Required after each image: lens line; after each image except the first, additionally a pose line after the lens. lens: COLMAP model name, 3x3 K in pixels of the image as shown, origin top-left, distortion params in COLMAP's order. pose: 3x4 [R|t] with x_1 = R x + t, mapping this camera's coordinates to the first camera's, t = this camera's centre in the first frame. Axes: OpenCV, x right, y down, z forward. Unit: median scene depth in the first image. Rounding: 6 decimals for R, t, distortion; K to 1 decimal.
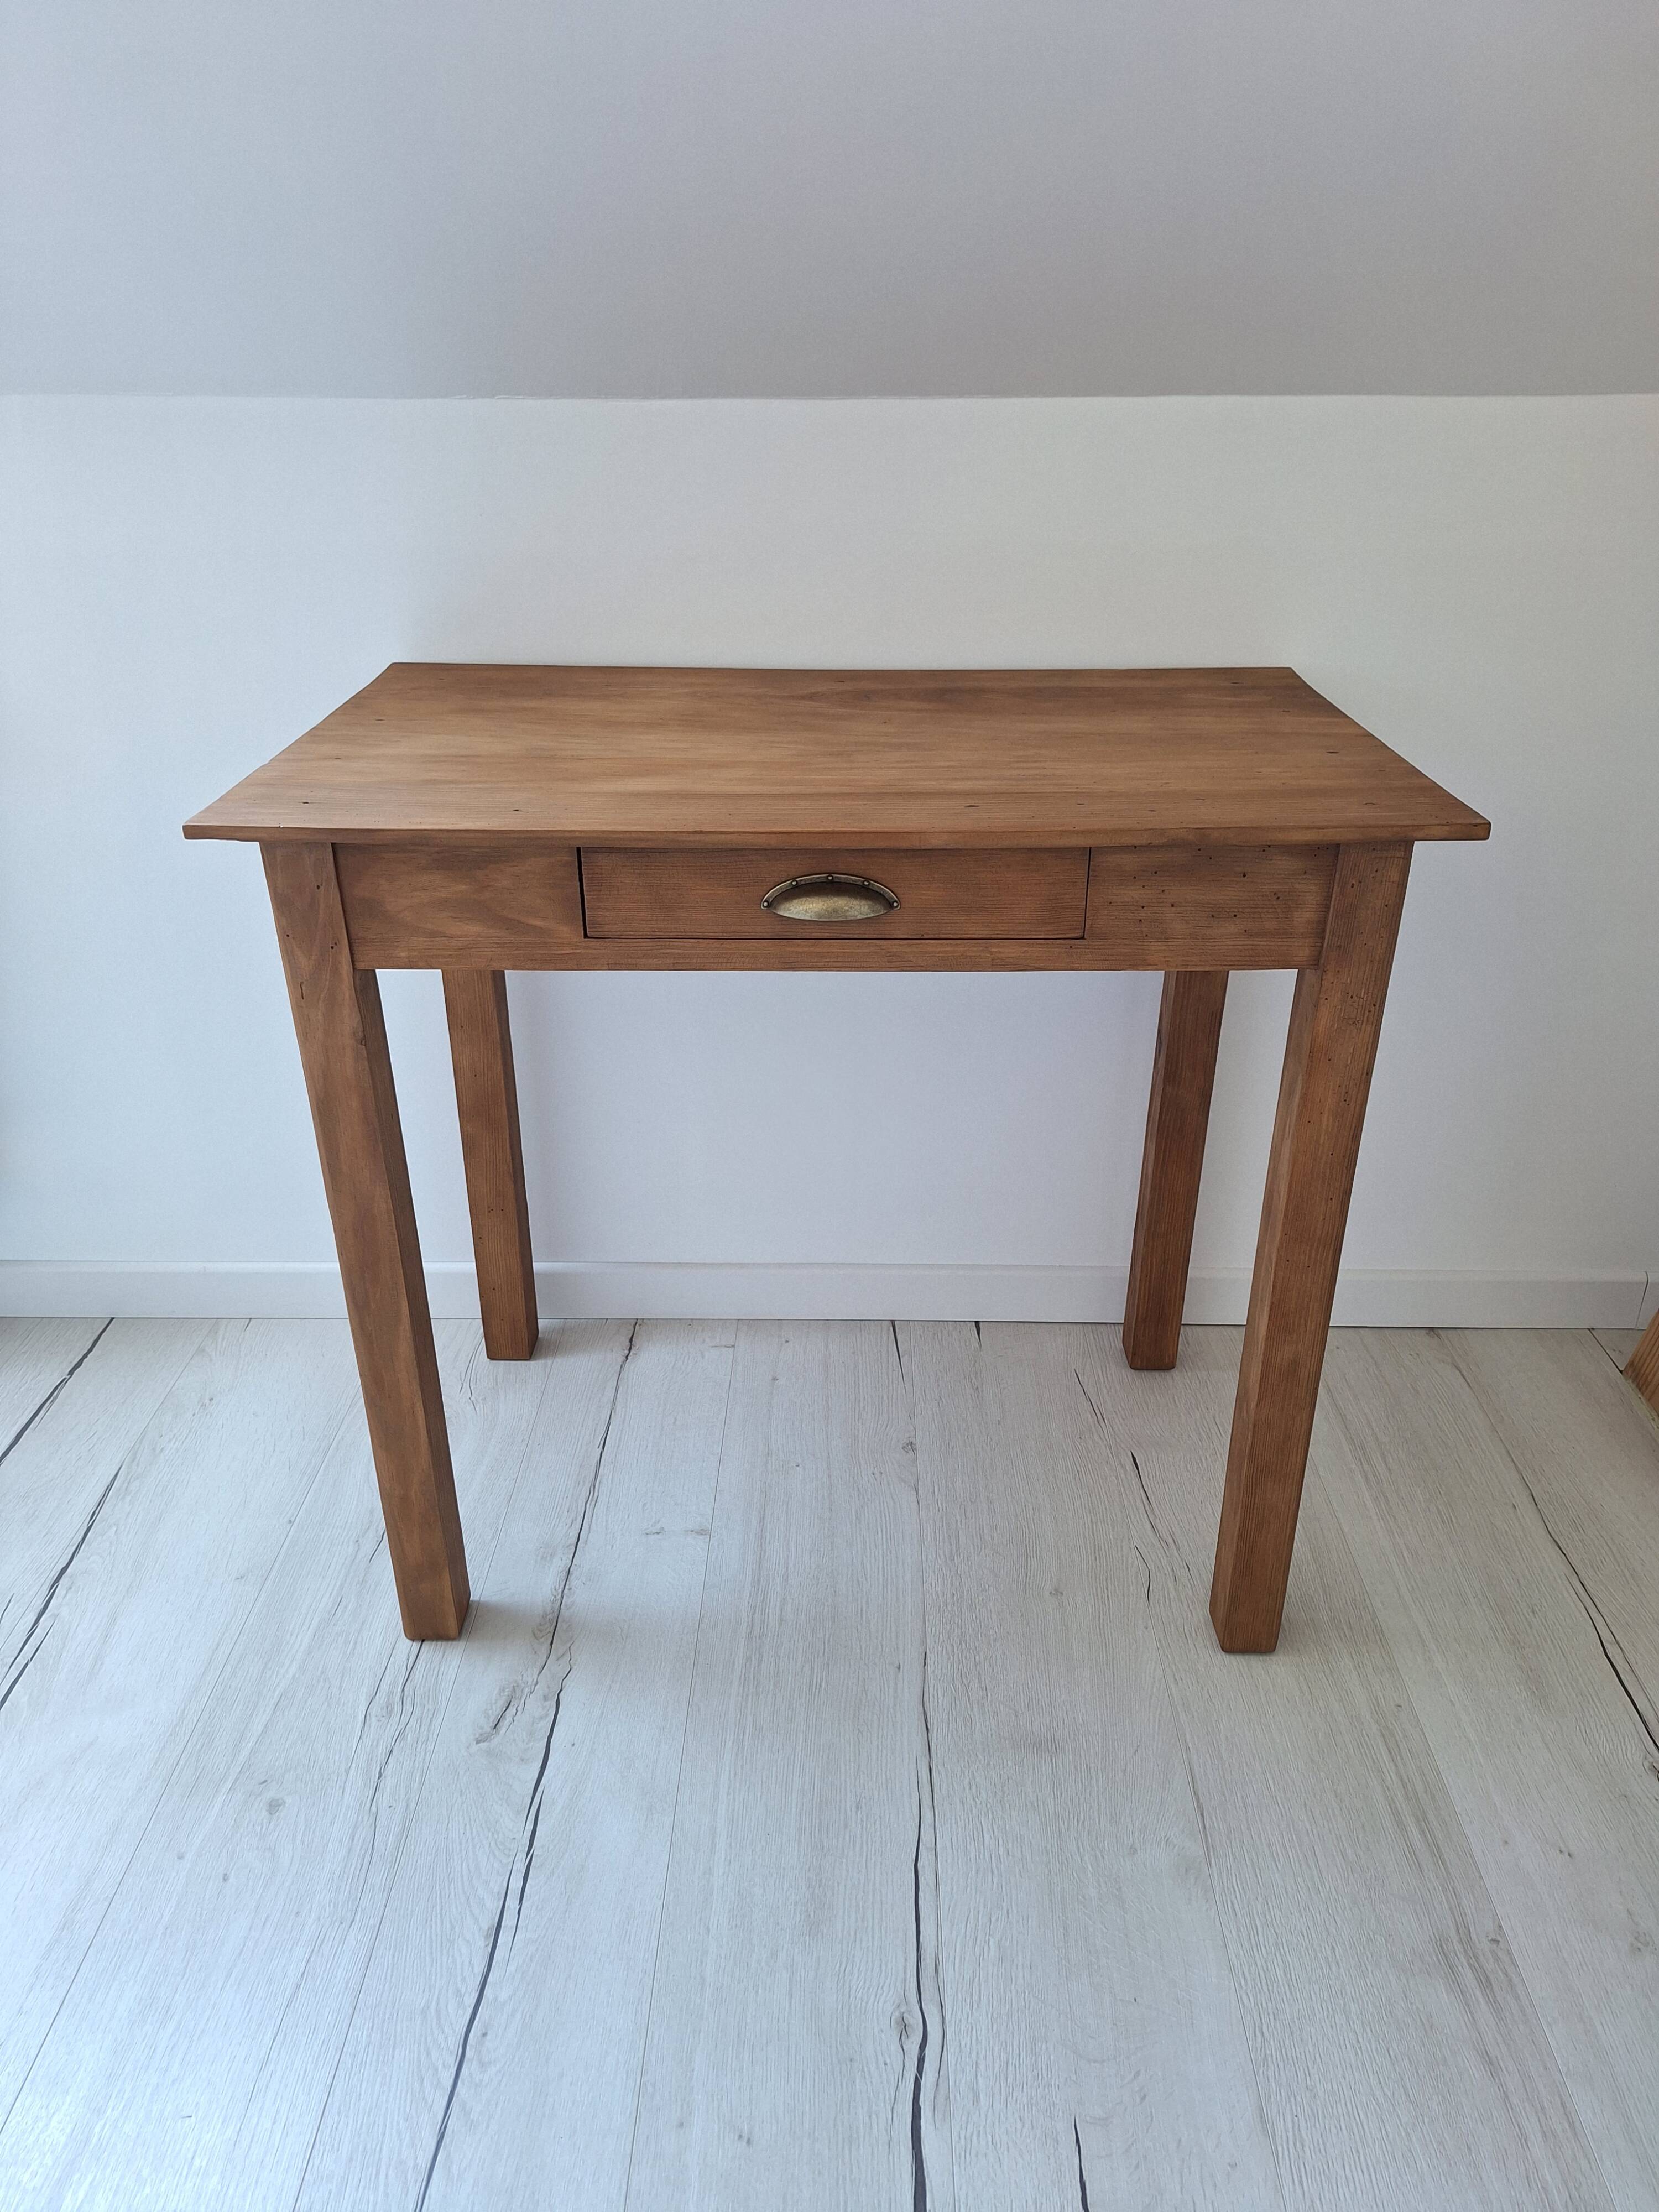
lens RADIAL K [[1556.1, 0, 837.4], [0, 1556.1, 1131.9], [0, 0, 1]] dist [0.054538, -0.050083]
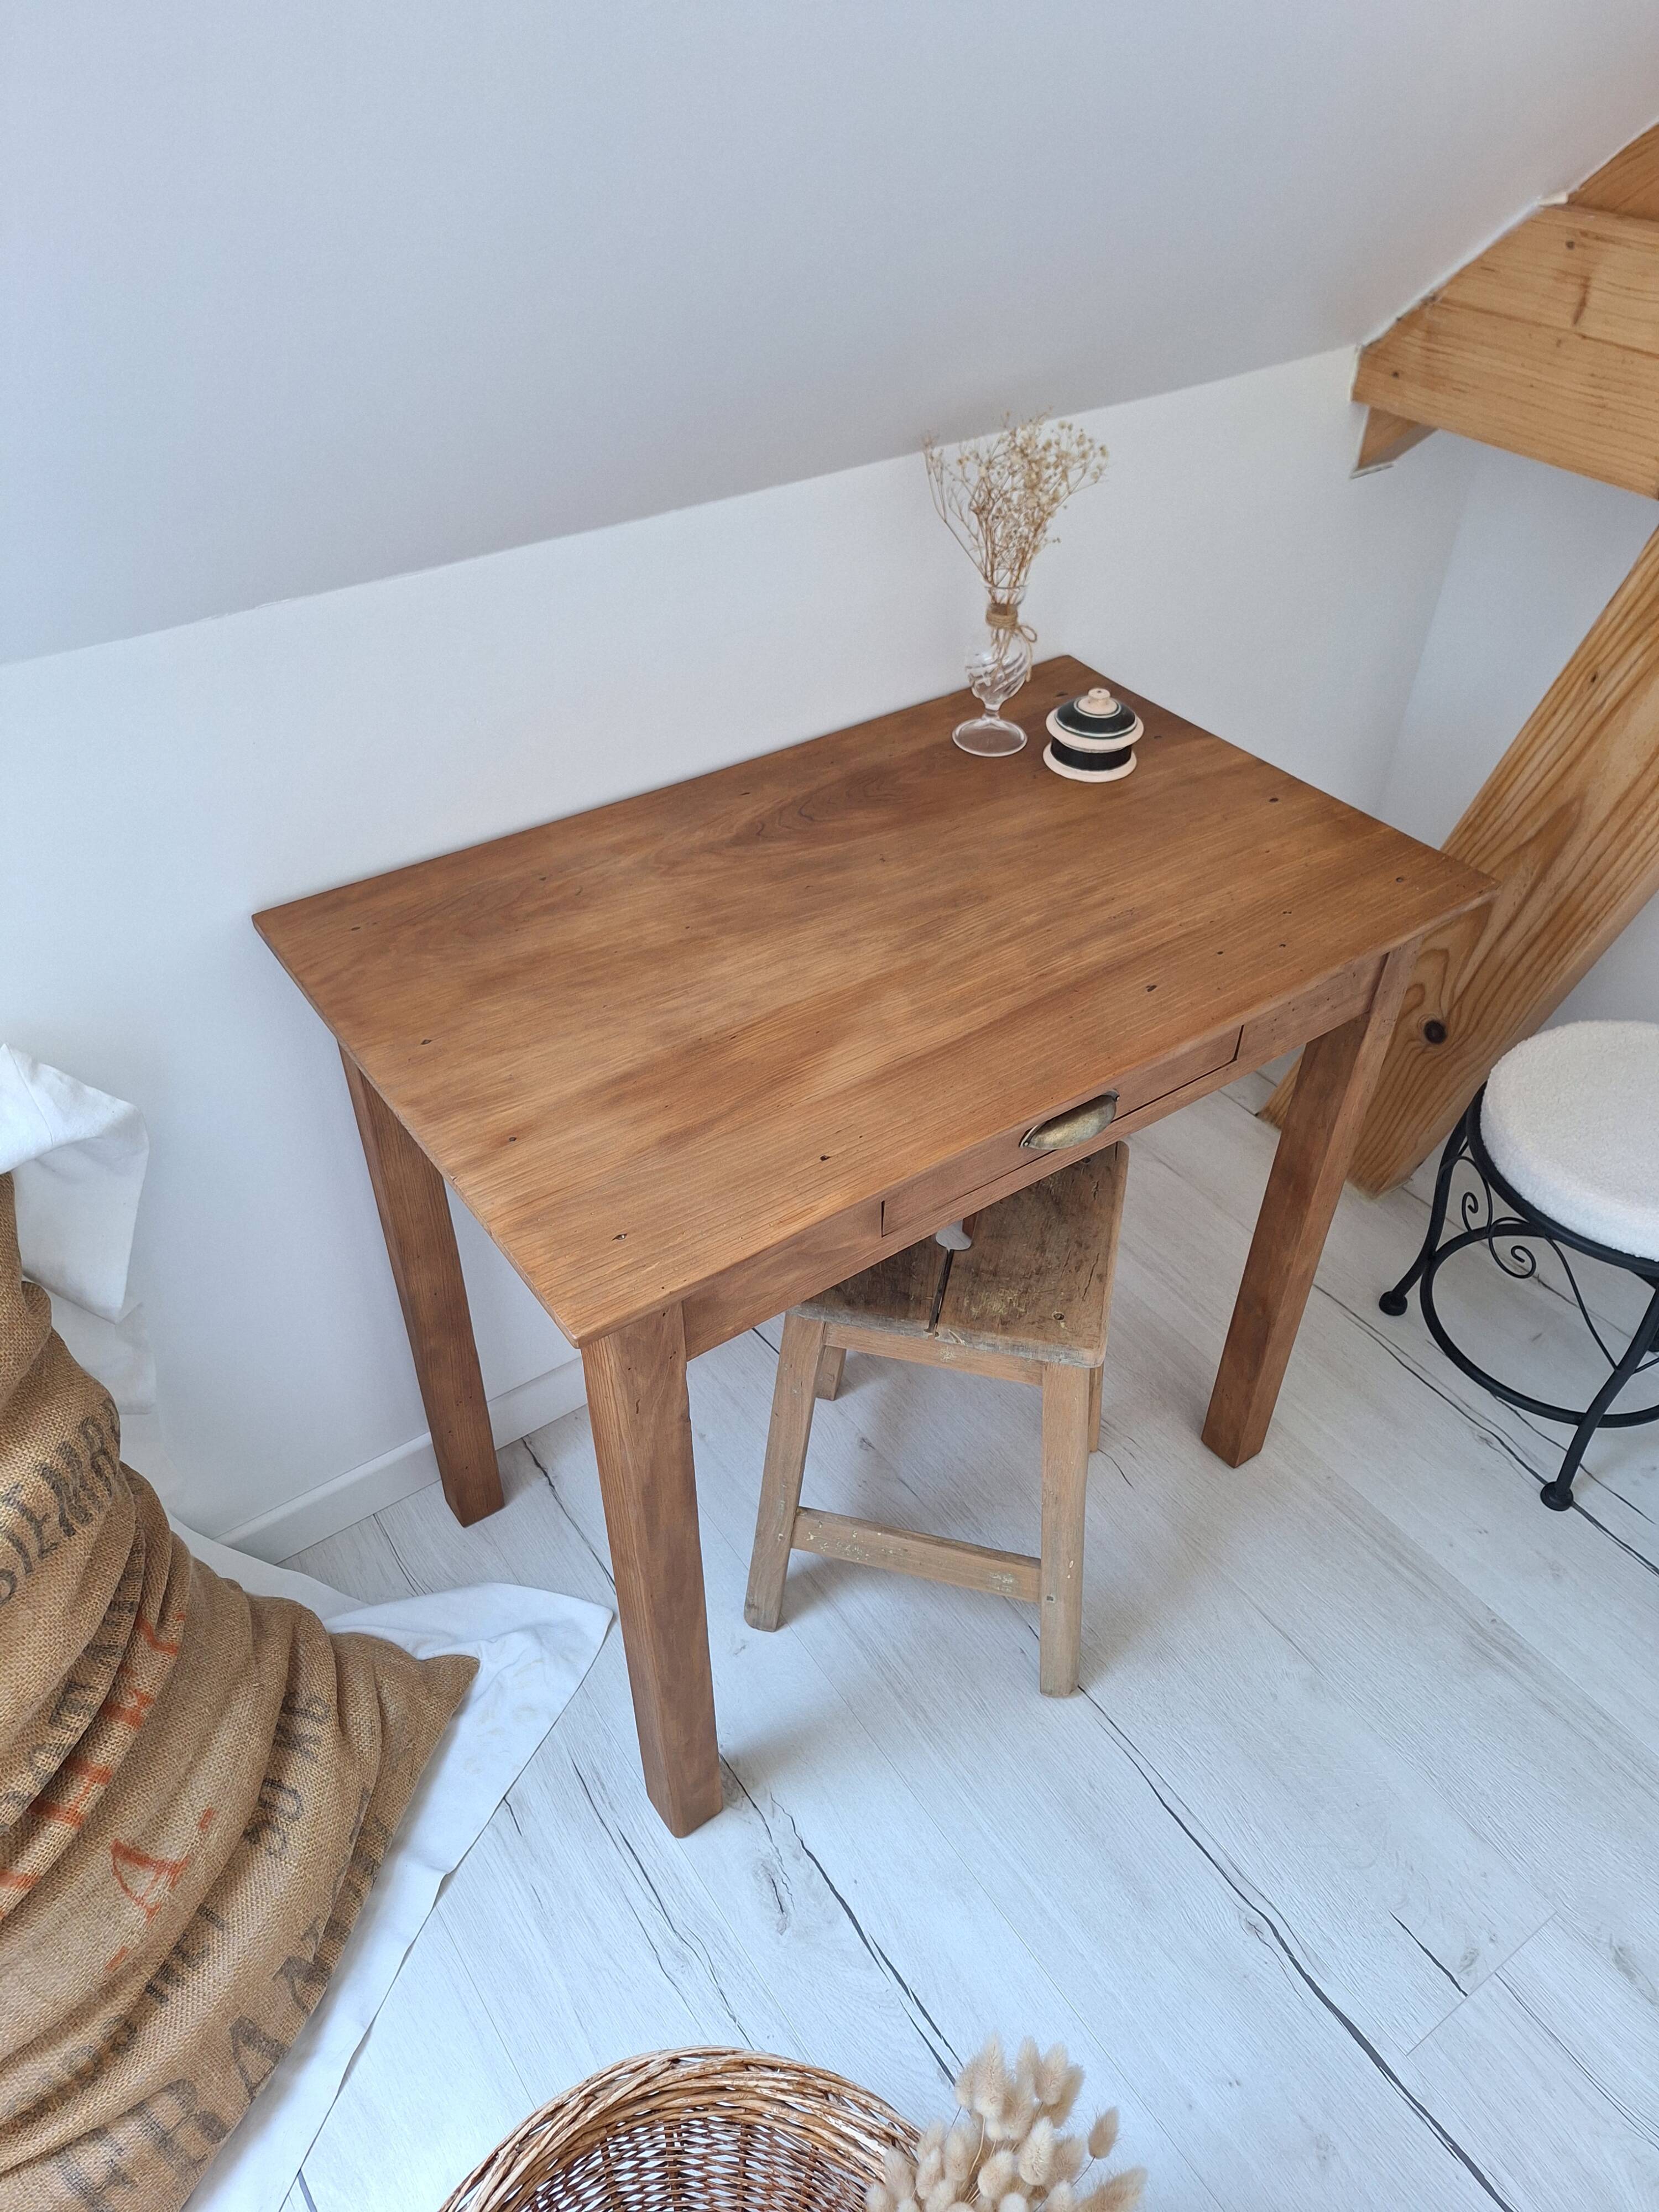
lens RADIAL K [[1556.1, 0, 835.2], [0, 1556.1, 1136.3], [0, 0, 1]] dist [0.054538, -0.050083]
pose [[0.806218, -0.384706, 0.449460, -0.588733], [0.259353, 0.912642, 0.315944, -0.488629], [-0.531742, -0.138151, 0.835563, 0.182881]]
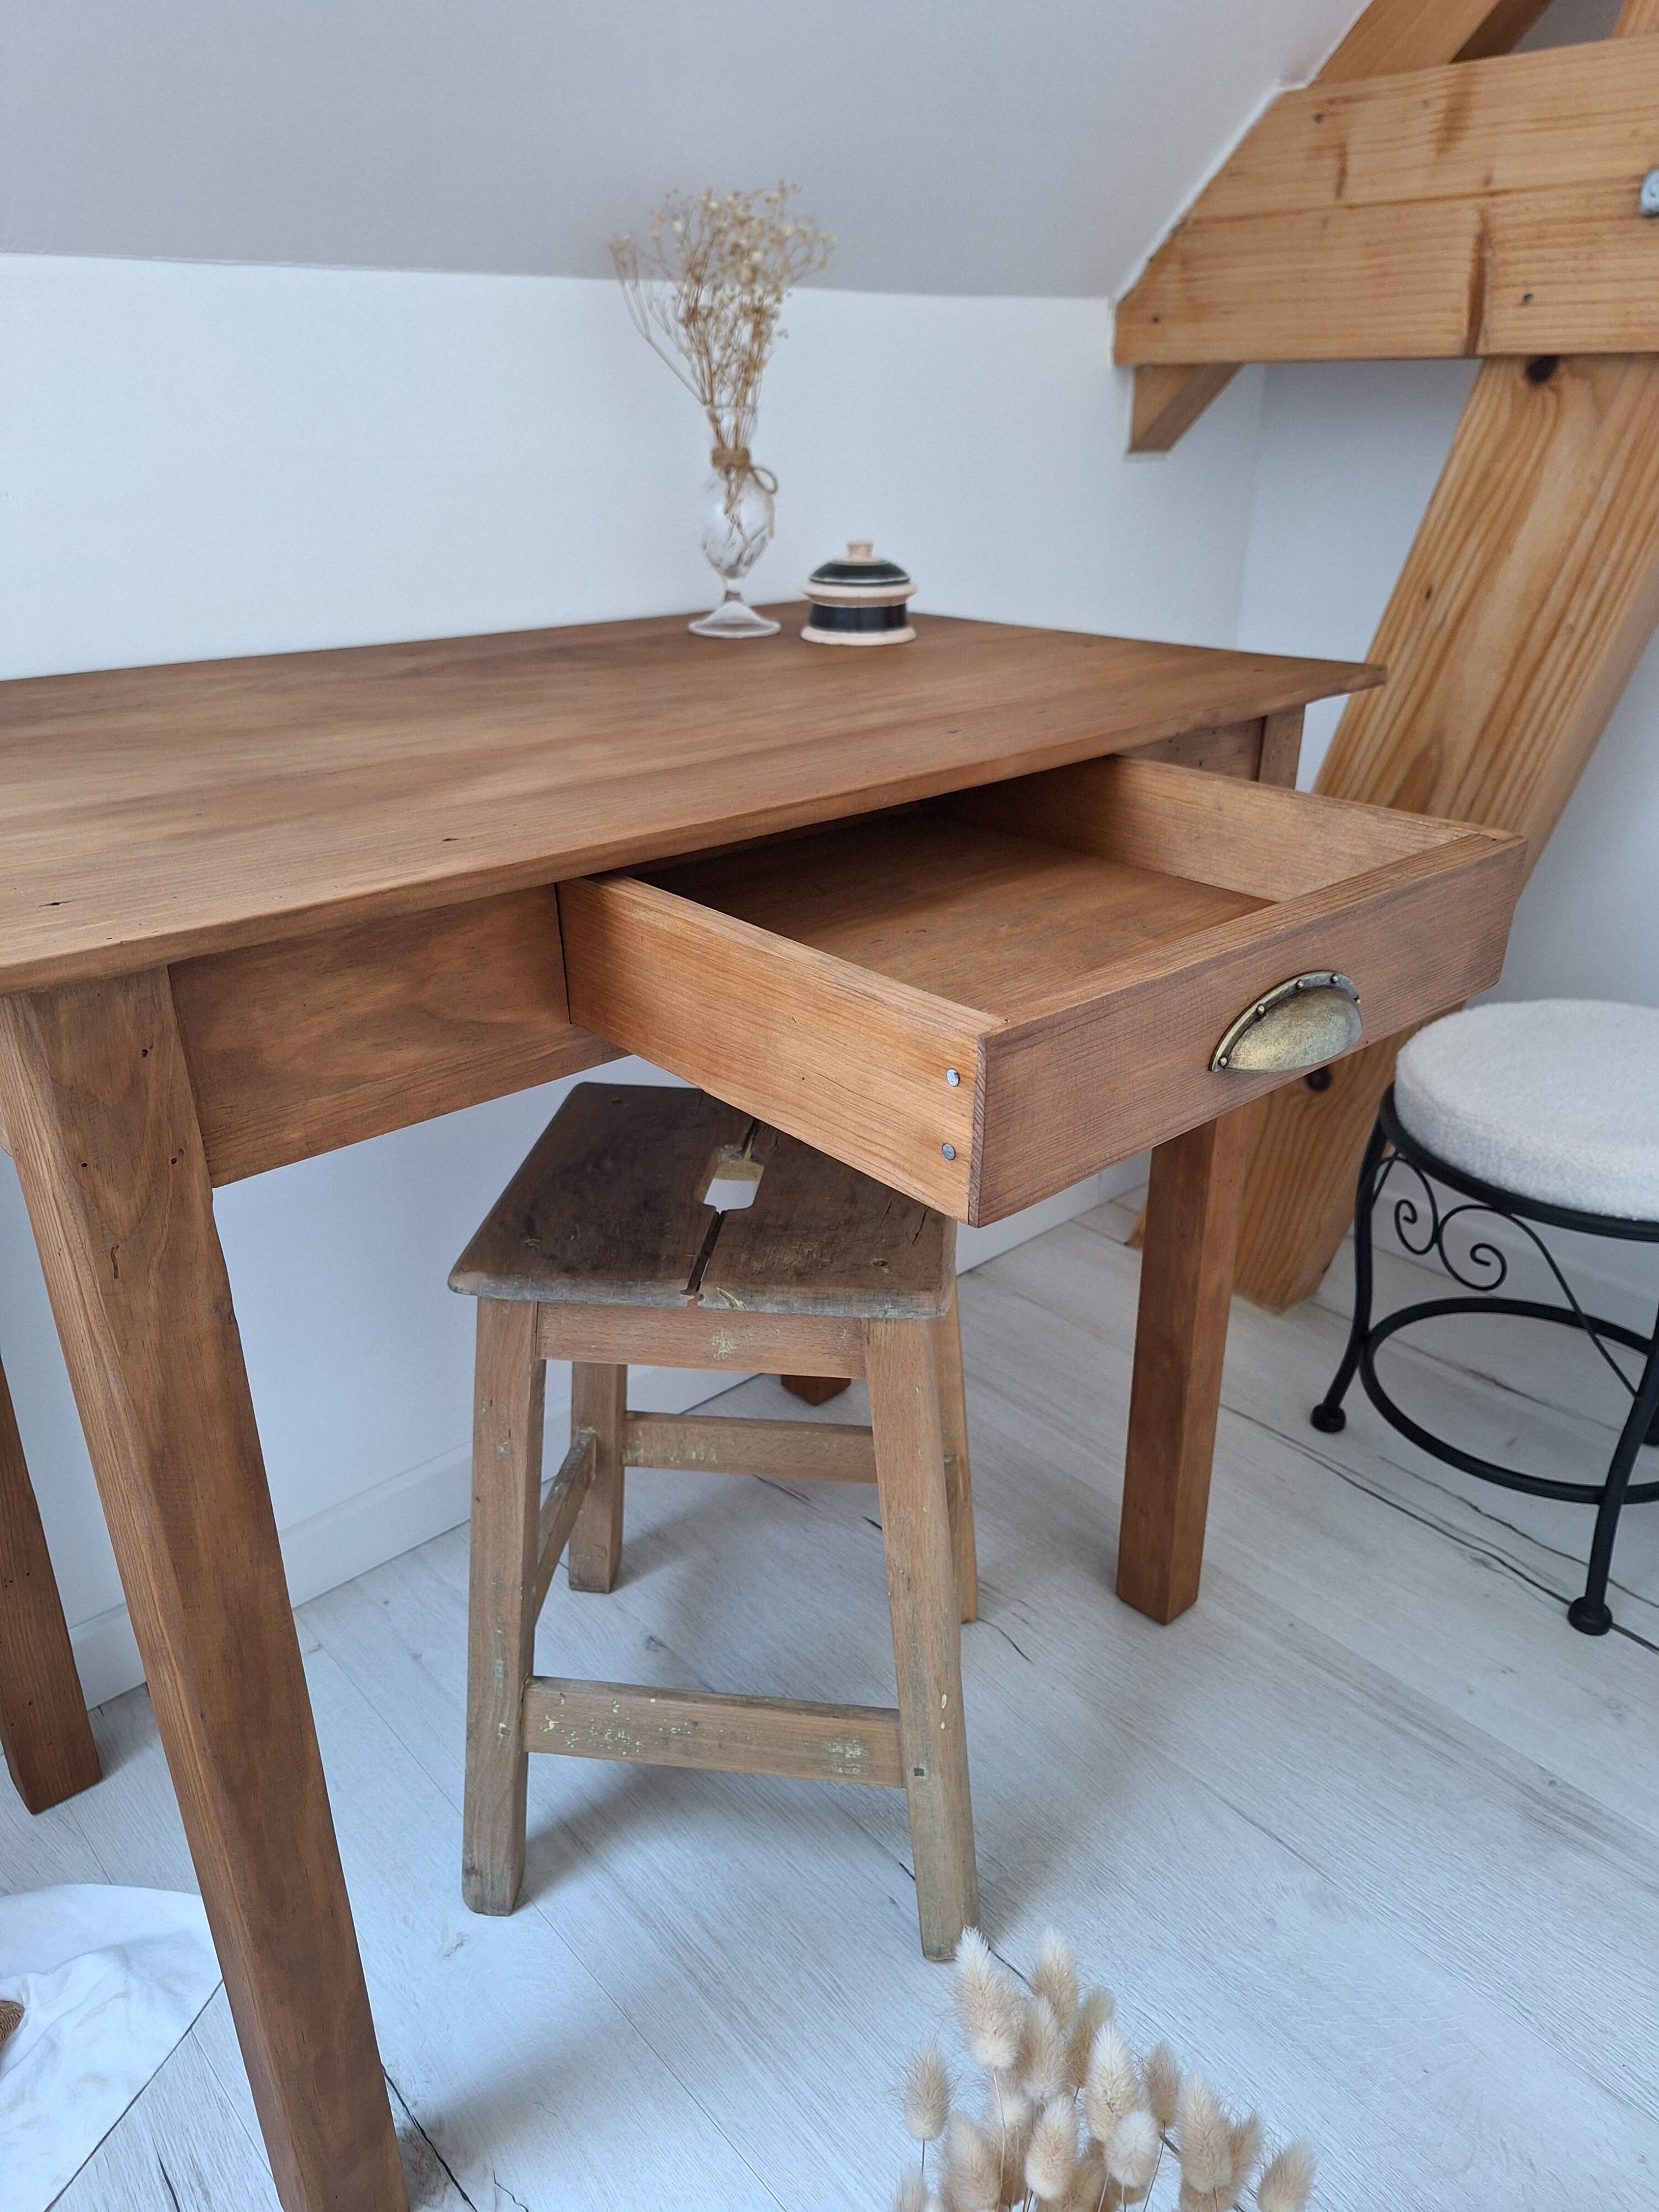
lens RADIAL K [[1556.1, 0, 836.1], [0, 1556.1, 1116.7], [0, 0, 1]] dist [0.054538, -0.050083]
pose [[0.729252, -0.288626, 0.620393, -0.466979], [0.313273, 0.946908, 0.072288, -0.096530], [-0.608319, 0.141636, 0.780953, 0.432304]]
